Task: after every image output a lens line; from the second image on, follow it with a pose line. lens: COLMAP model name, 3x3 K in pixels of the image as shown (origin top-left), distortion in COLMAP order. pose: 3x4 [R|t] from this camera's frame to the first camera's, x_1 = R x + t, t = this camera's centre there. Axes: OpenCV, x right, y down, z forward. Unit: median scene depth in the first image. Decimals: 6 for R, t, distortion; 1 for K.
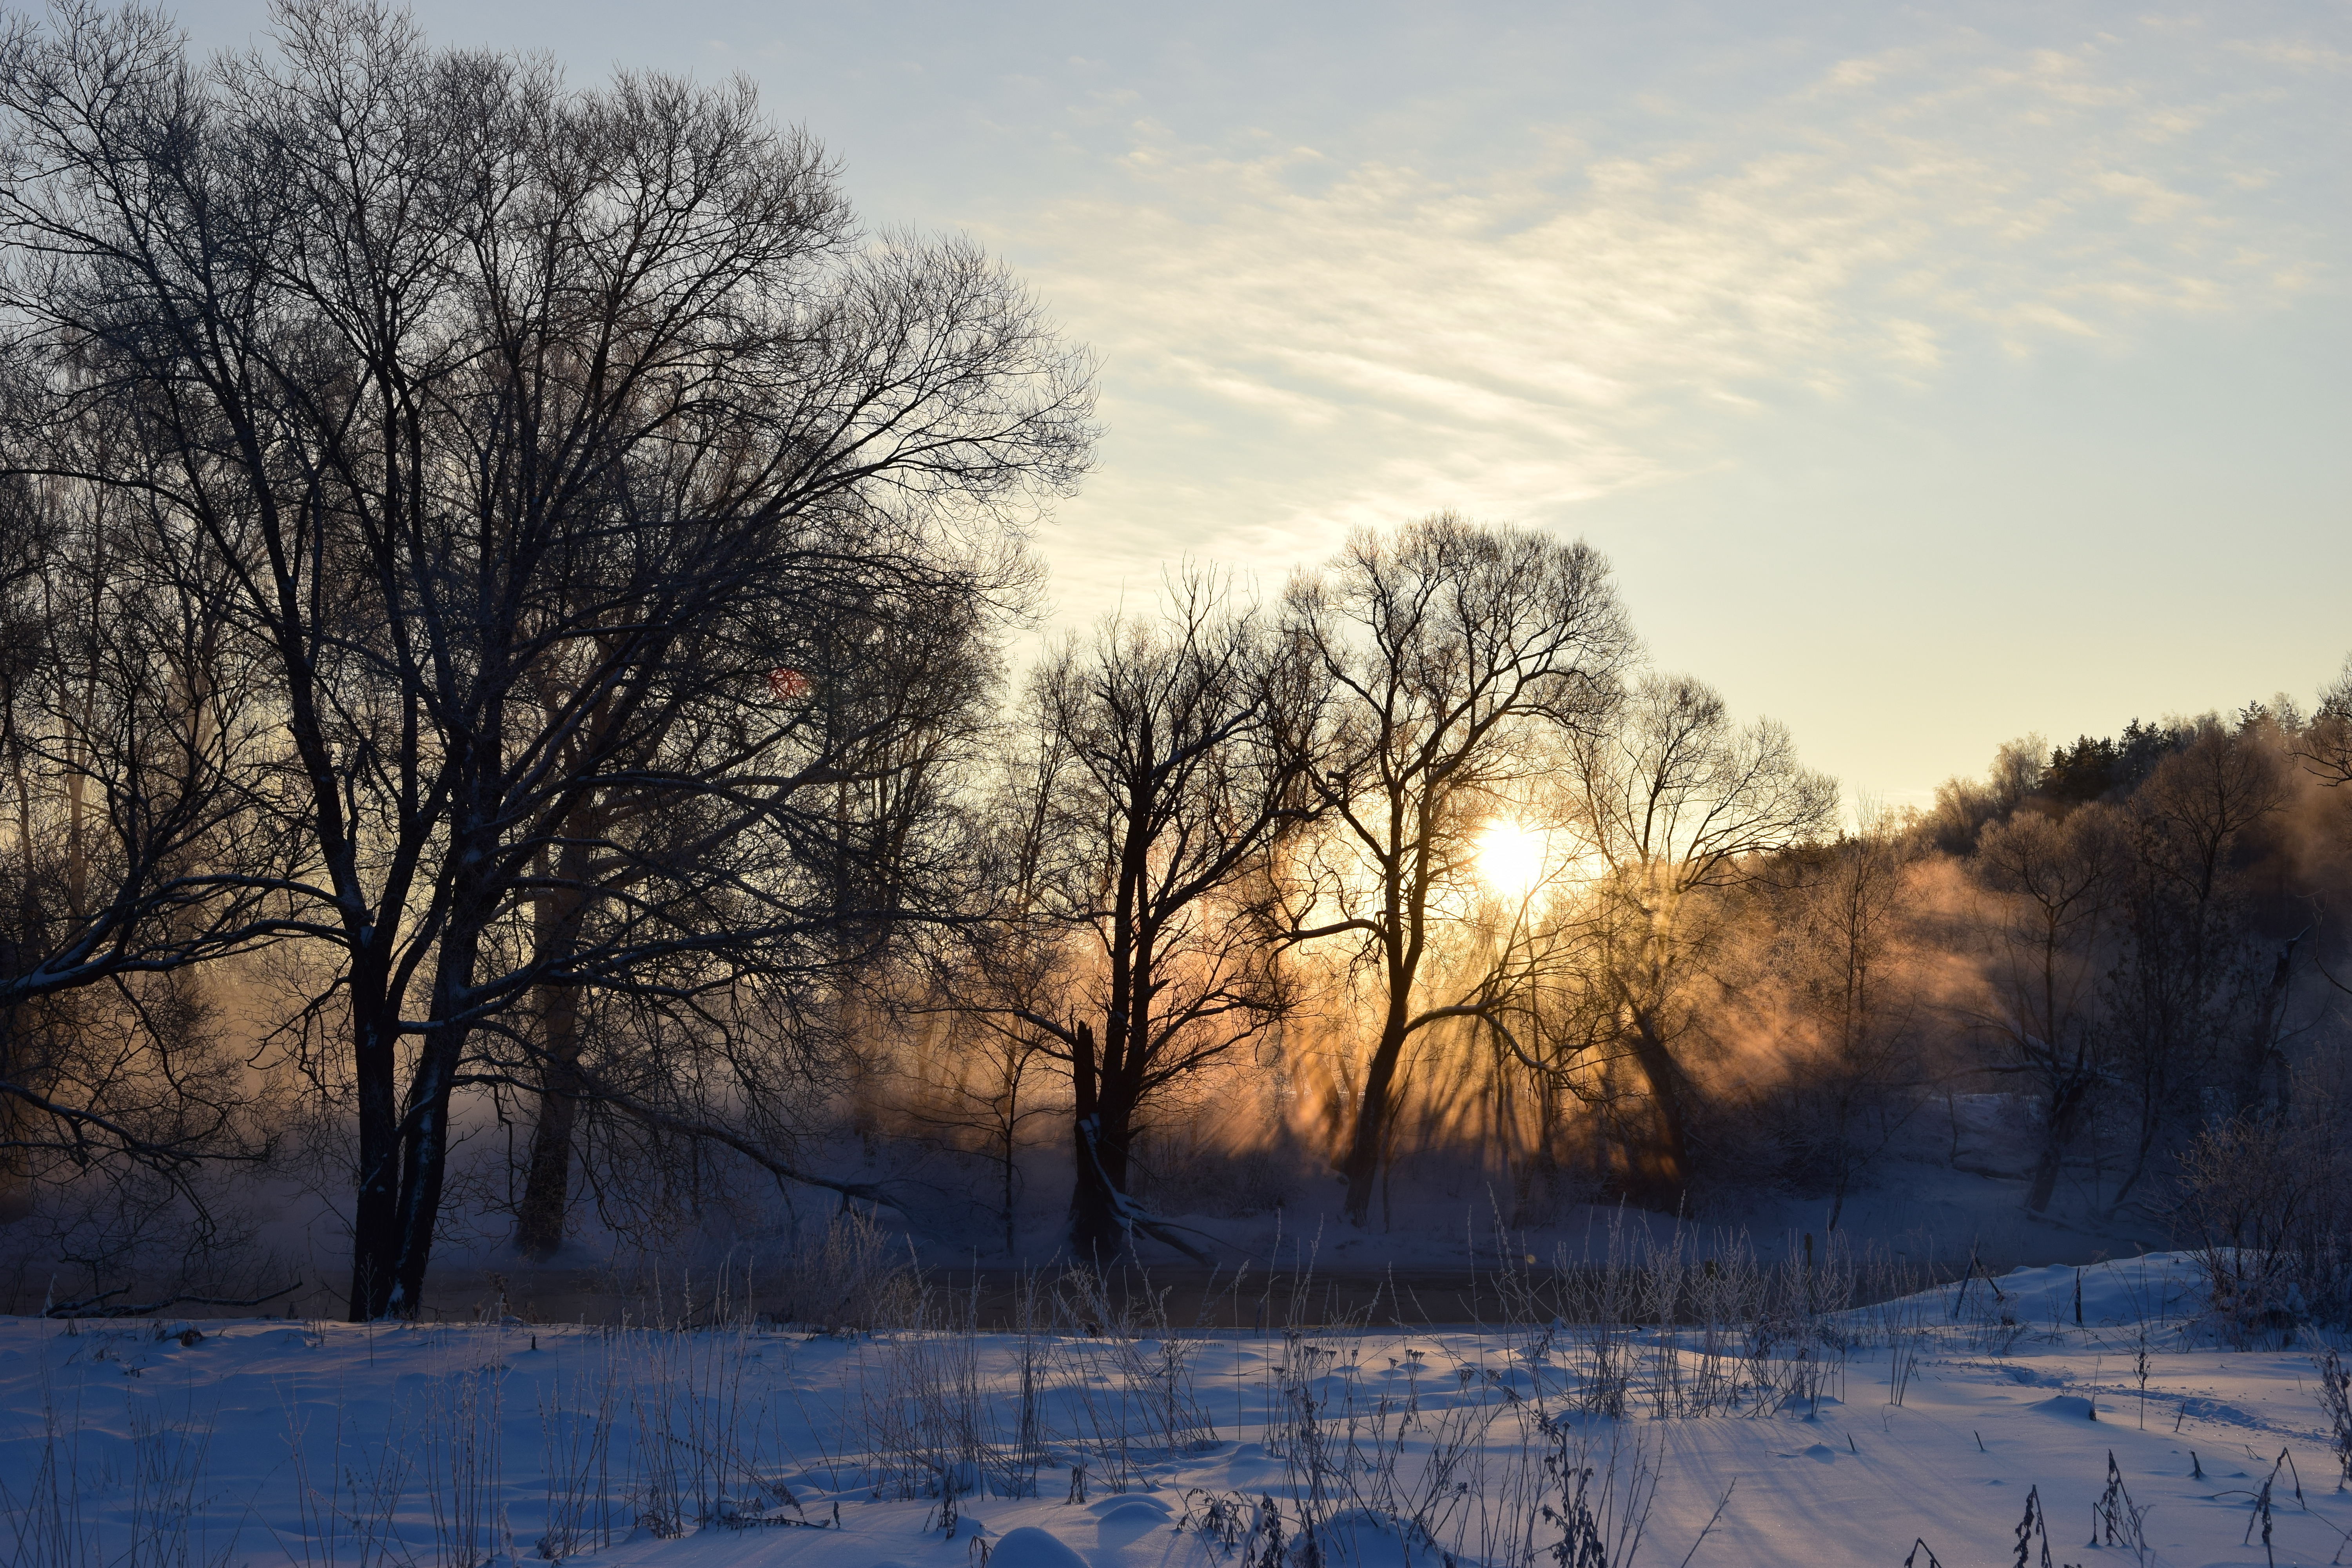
lens RADIAL K [[3139.9, 0, 1176.0], [0, 3139.9, 784.0], [0, 0, 1]] dist [0.095115, 0.059398]
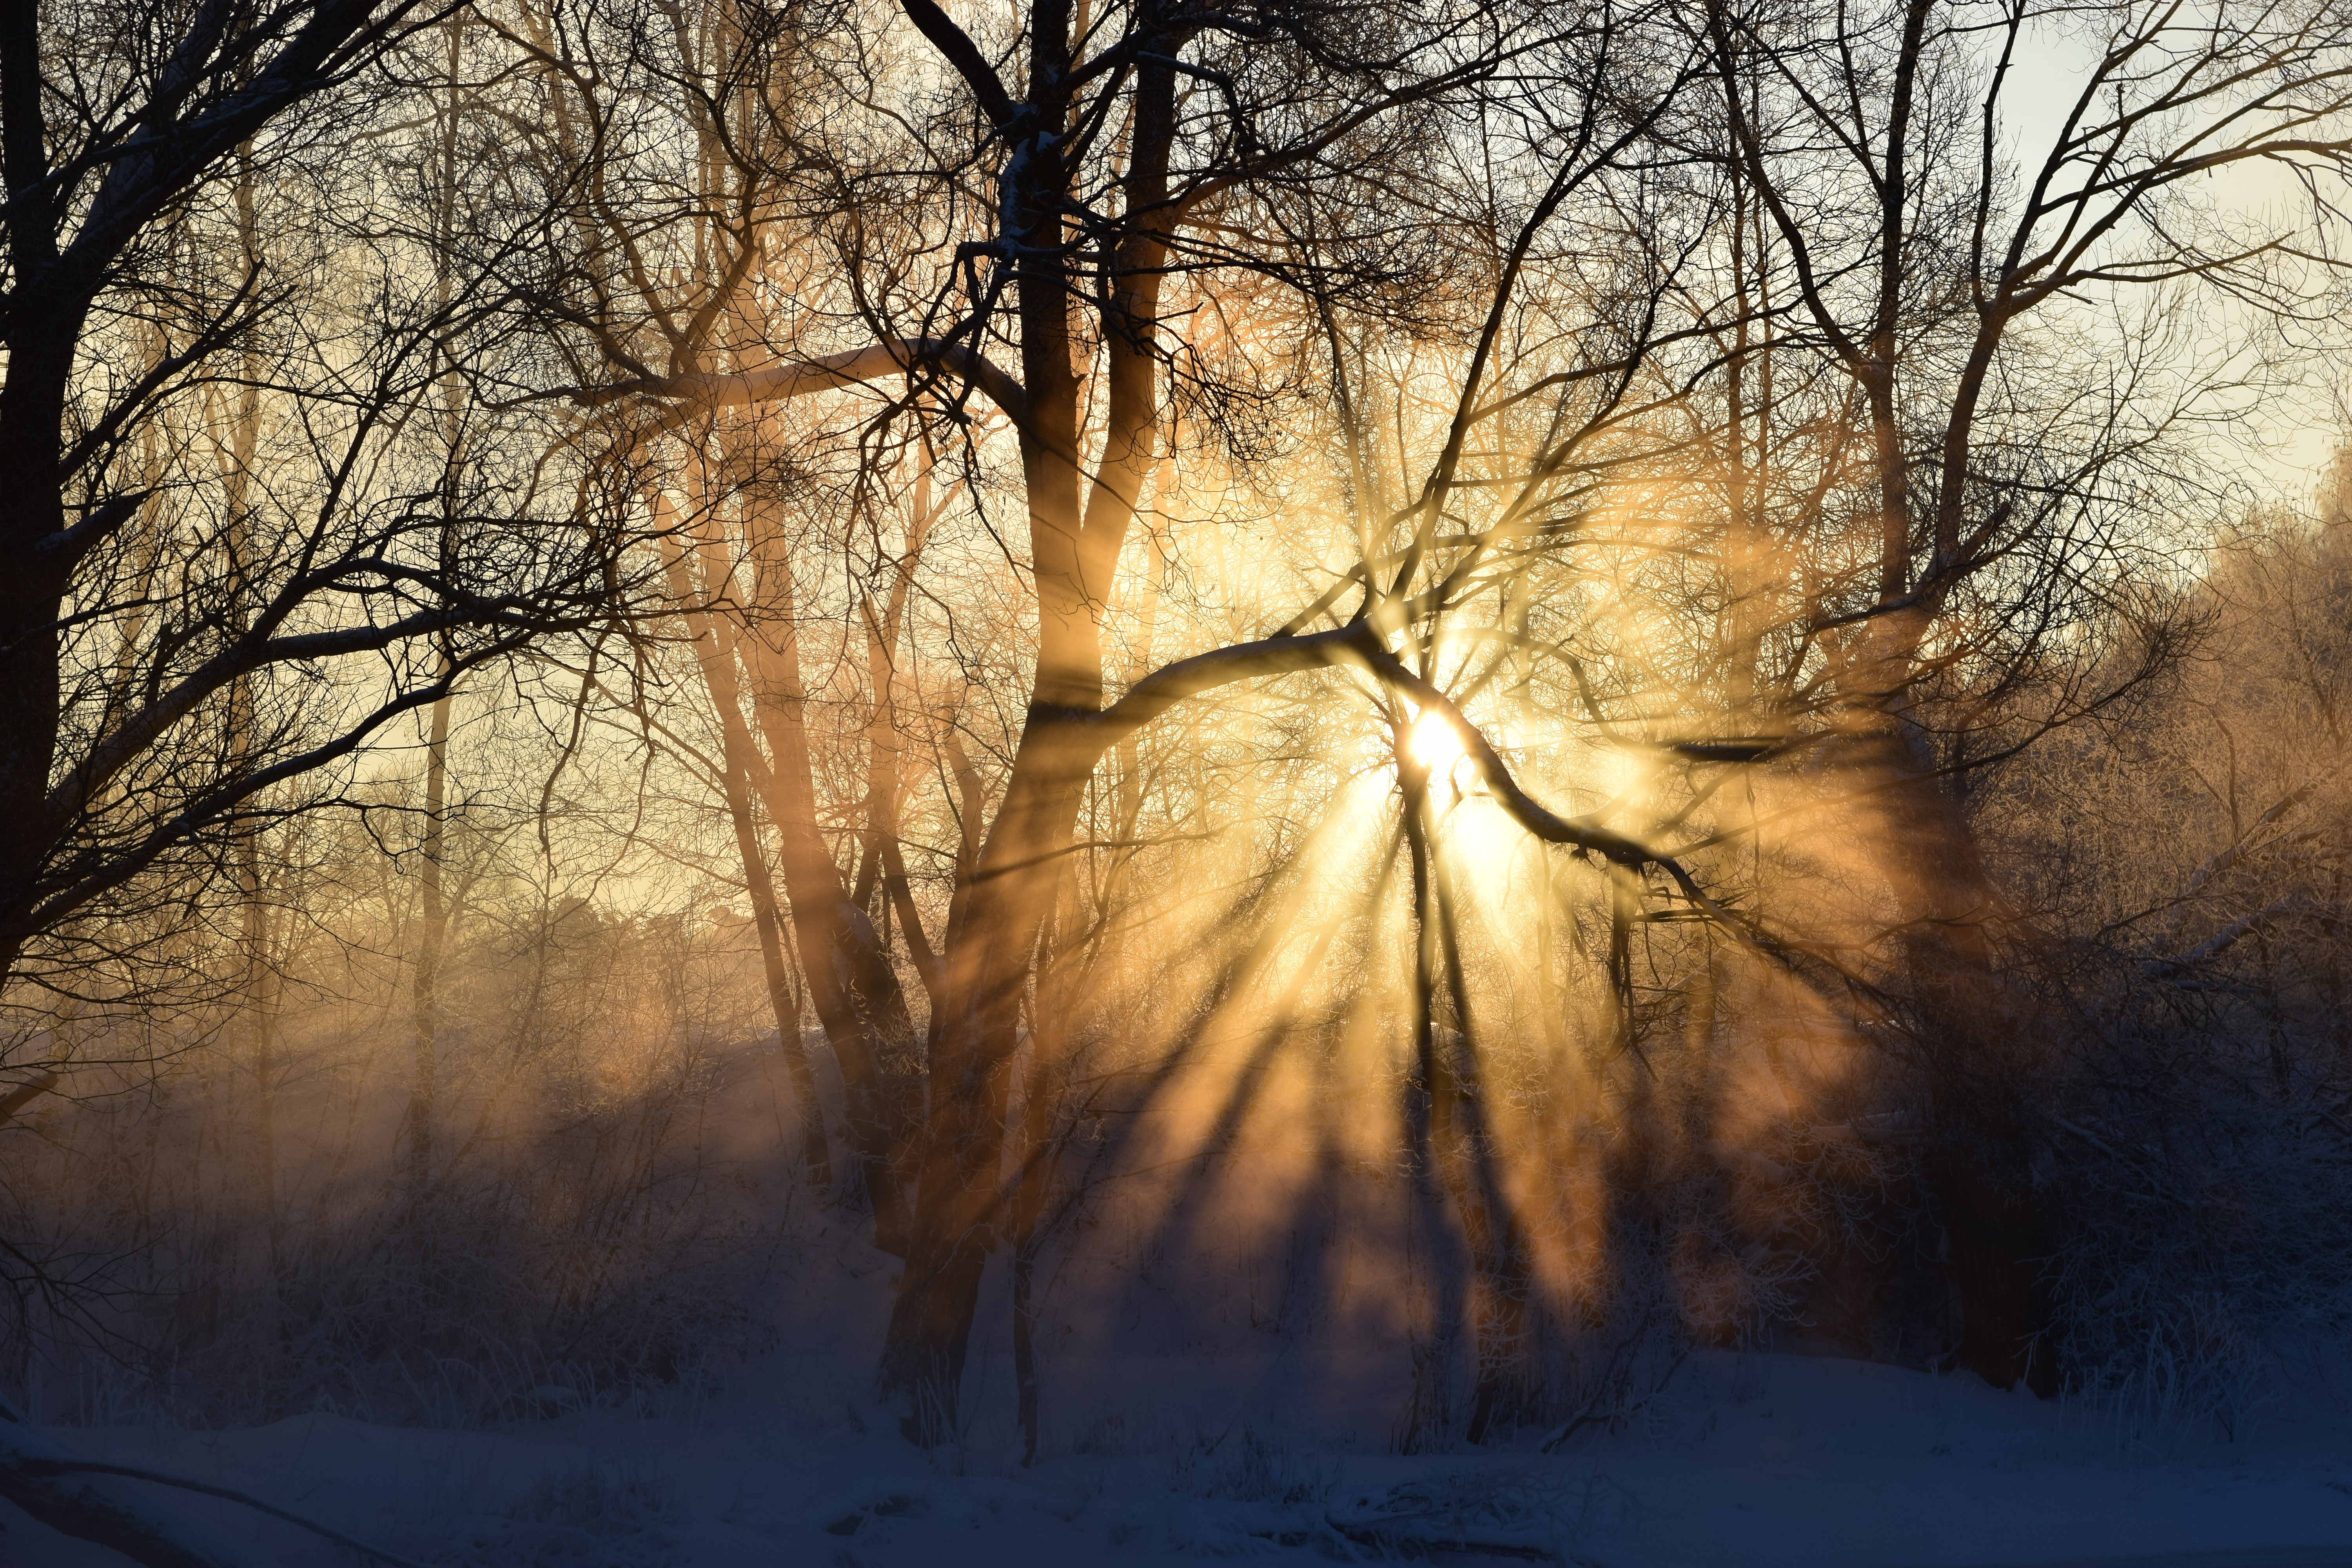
lens RADIAL K [[5339.5, 0, 1176.0], [0, 5339.5, 784.0], [0, 0, 1]] dist [0.228742, 0.353852]
pose [[0.997622, -0.010081, 0.068181, 0.048378], [0.008332, 0.999630, 0.025895, 0.070517], [-0.068416, -0.025266, 0.997337, 0.529378]]
